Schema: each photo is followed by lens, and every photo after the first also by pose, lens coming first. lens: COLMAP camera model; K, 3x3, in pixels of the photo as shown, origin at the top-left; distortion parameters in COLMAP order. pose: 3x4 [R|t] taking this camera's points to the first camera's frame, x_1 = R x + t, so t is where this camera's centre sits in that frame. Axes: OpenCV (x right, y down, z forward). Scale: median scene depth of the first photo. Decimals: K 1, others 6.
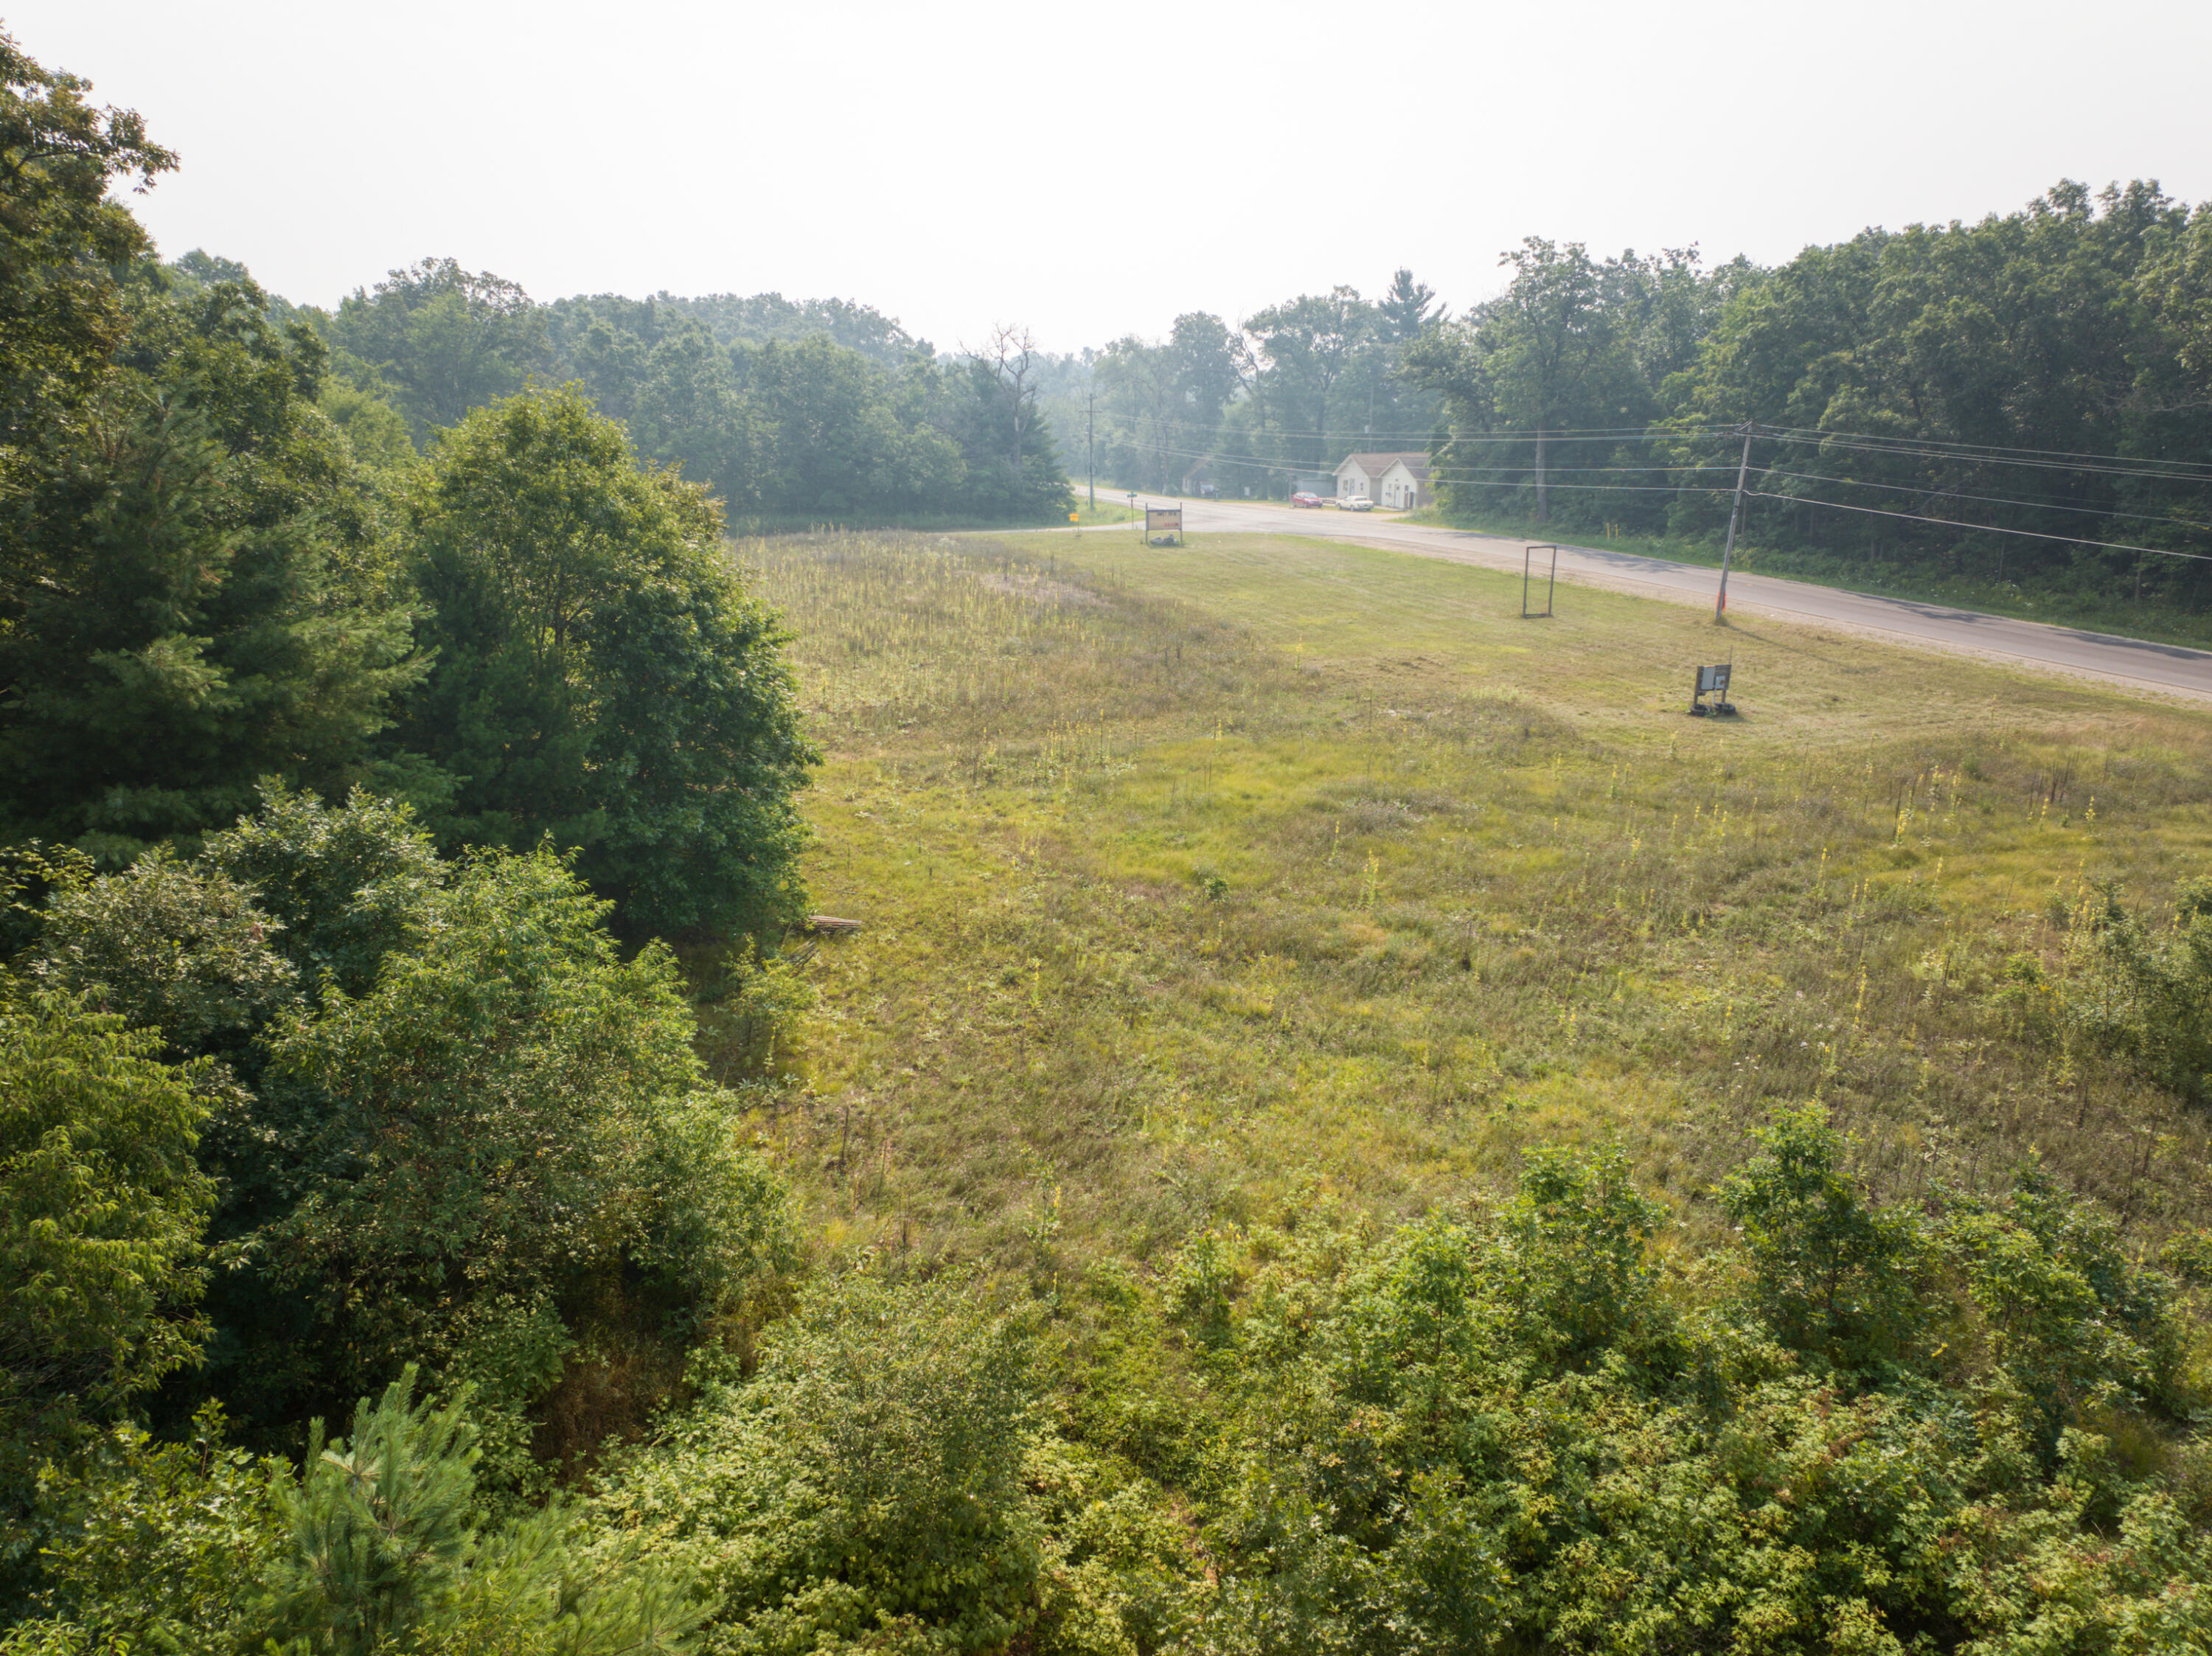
lens RADIAL K [[1459.3, 0, 1106.0], [0, 1459.3, 828.0], [0, 0, 1]] dist [0.024942, -0.005212]
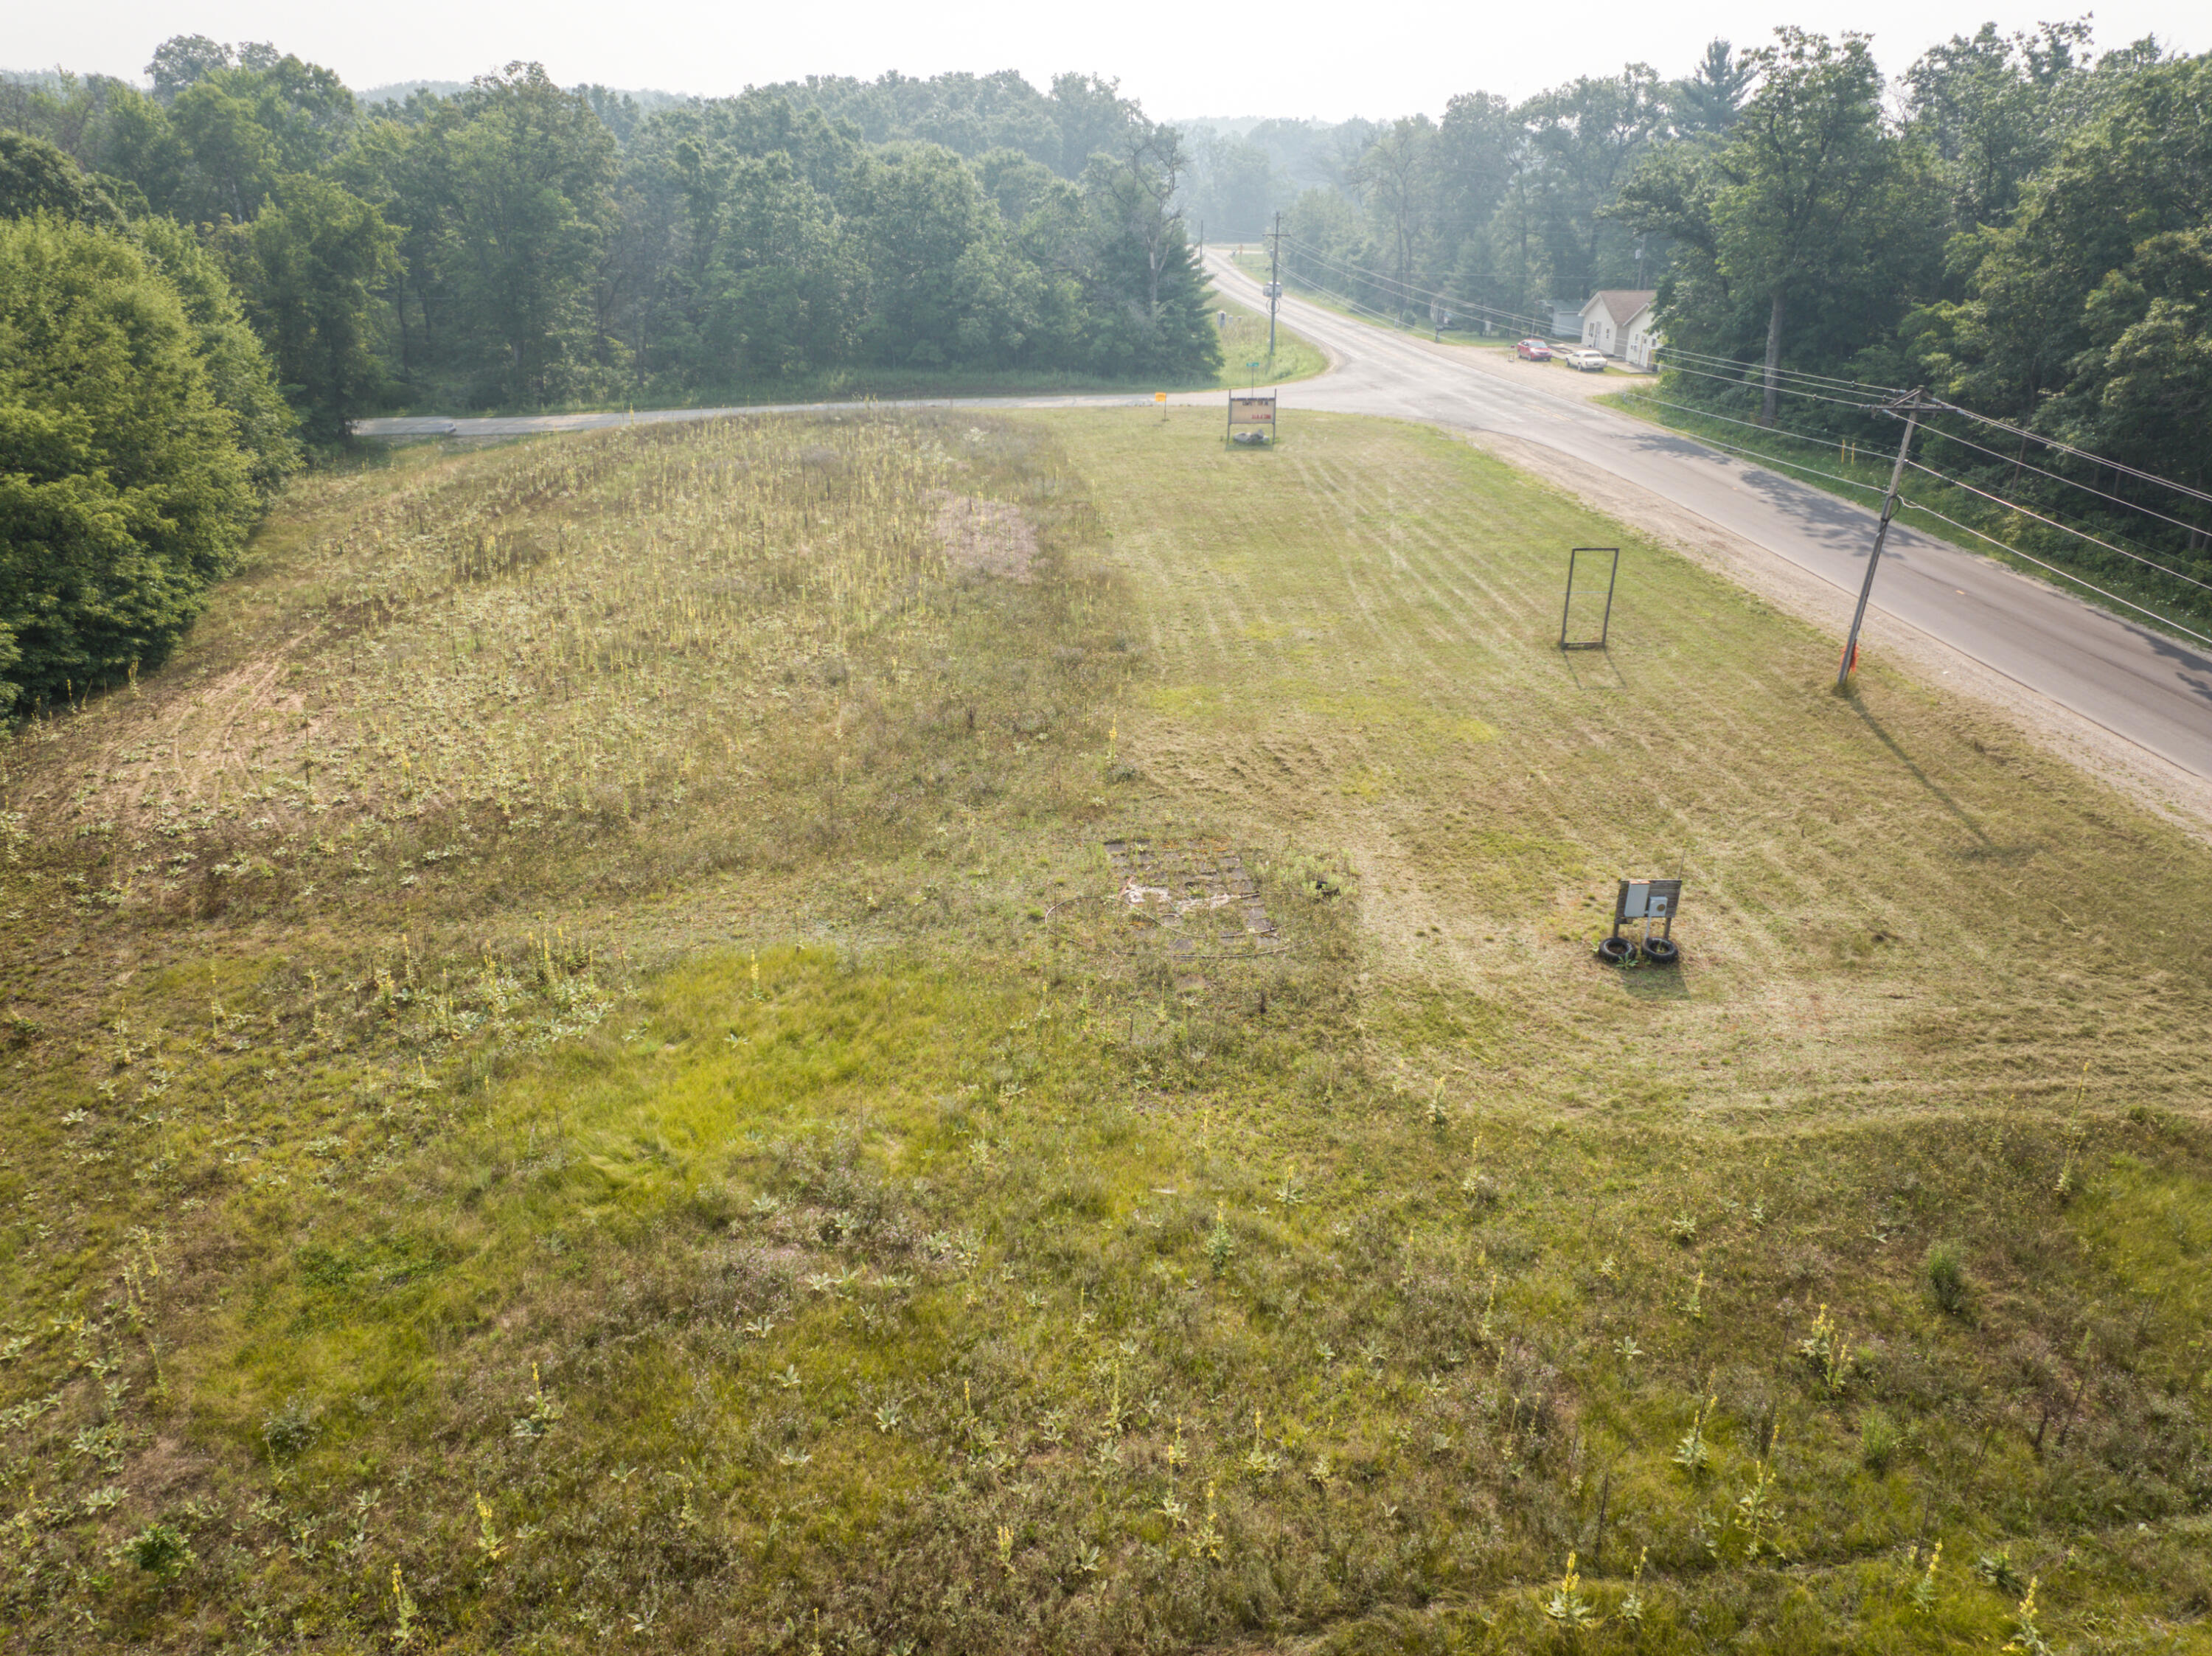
lens RADIAL K [[1459.3, 0, 1106.0], [0, 1459.3, 828.0], [0, 0, 1]] dist [0.024942, -0.005212]
pose [[0.972765, 0.098657, -0.209750, 0.124209], [-0.067827, 0.986445, 0.149418, -0.080626], [0.221648, -0.131122, 0.966271, 0.141277]]
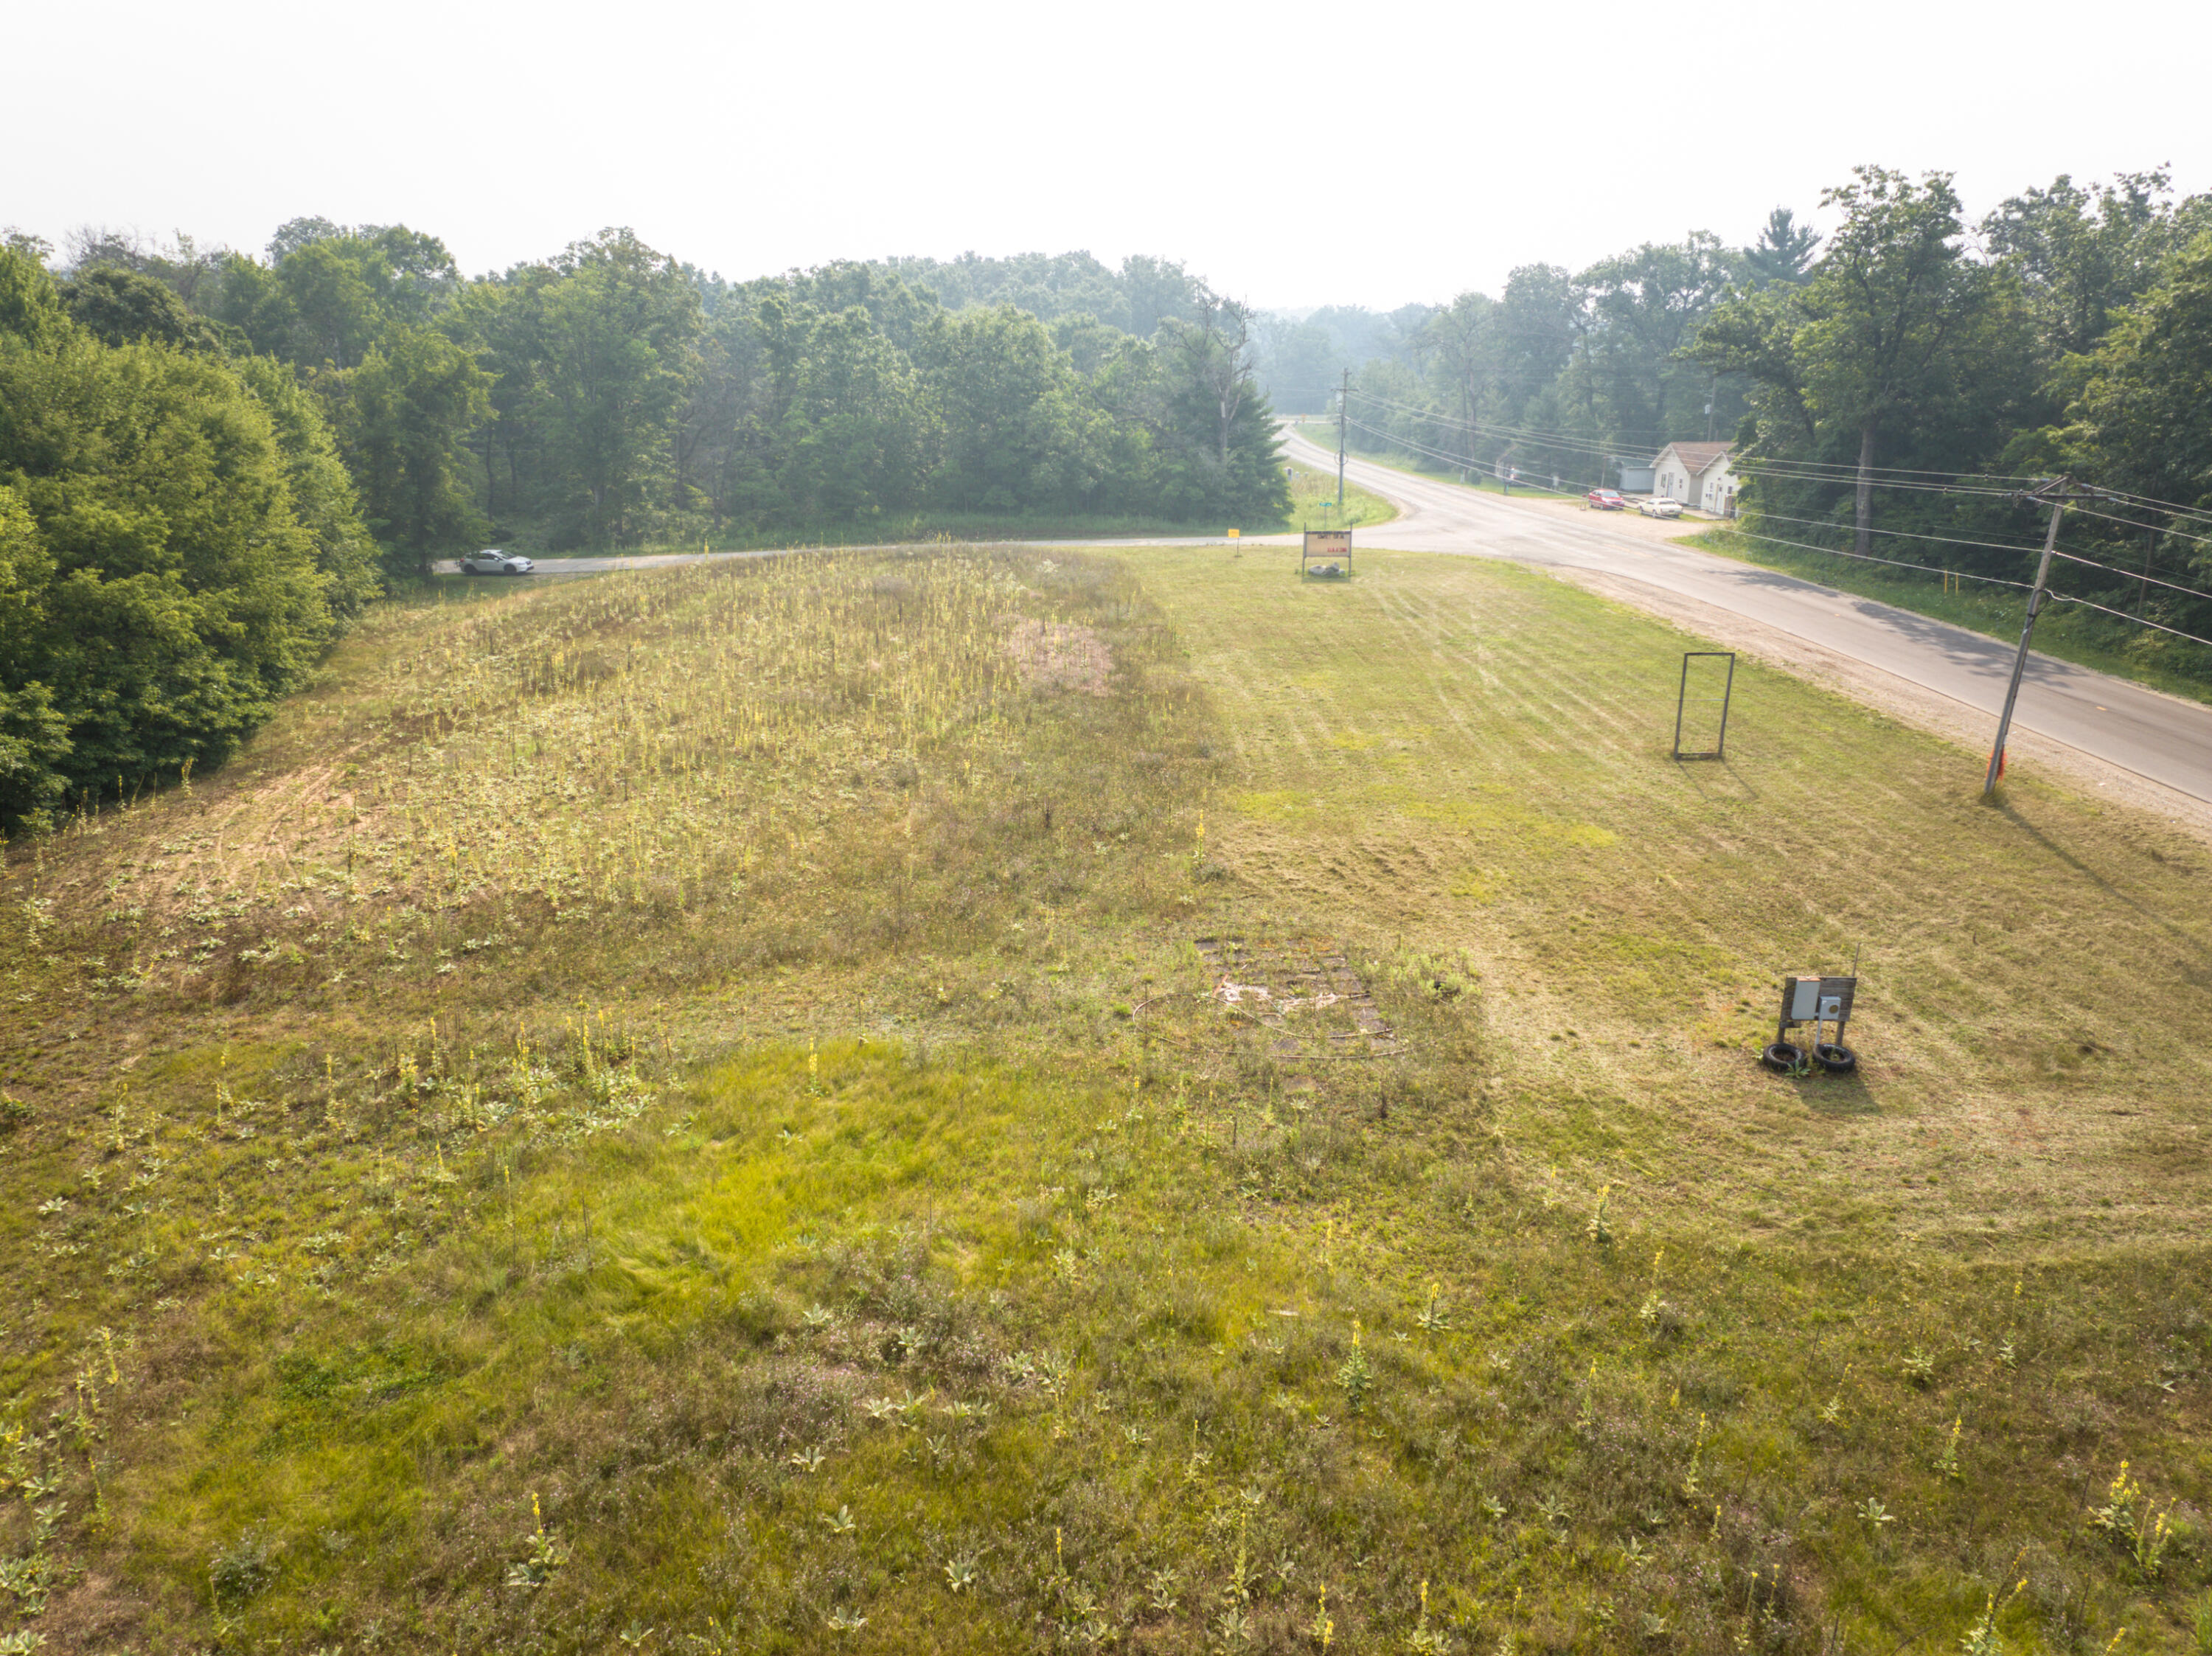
lens RADIAL K [[1467.0, 0, 1110.0], [0, 1467.0, 827.9], [0, 0, 1]] dist [0.023871, -0.006568]
pose [[0.963355, 0.082178, -0.255333, 0.115323], [-0.074480, 0.996432, 0.039689, -0.065024], [0.257683, -0.019217, 0.966038, 0.158837]]
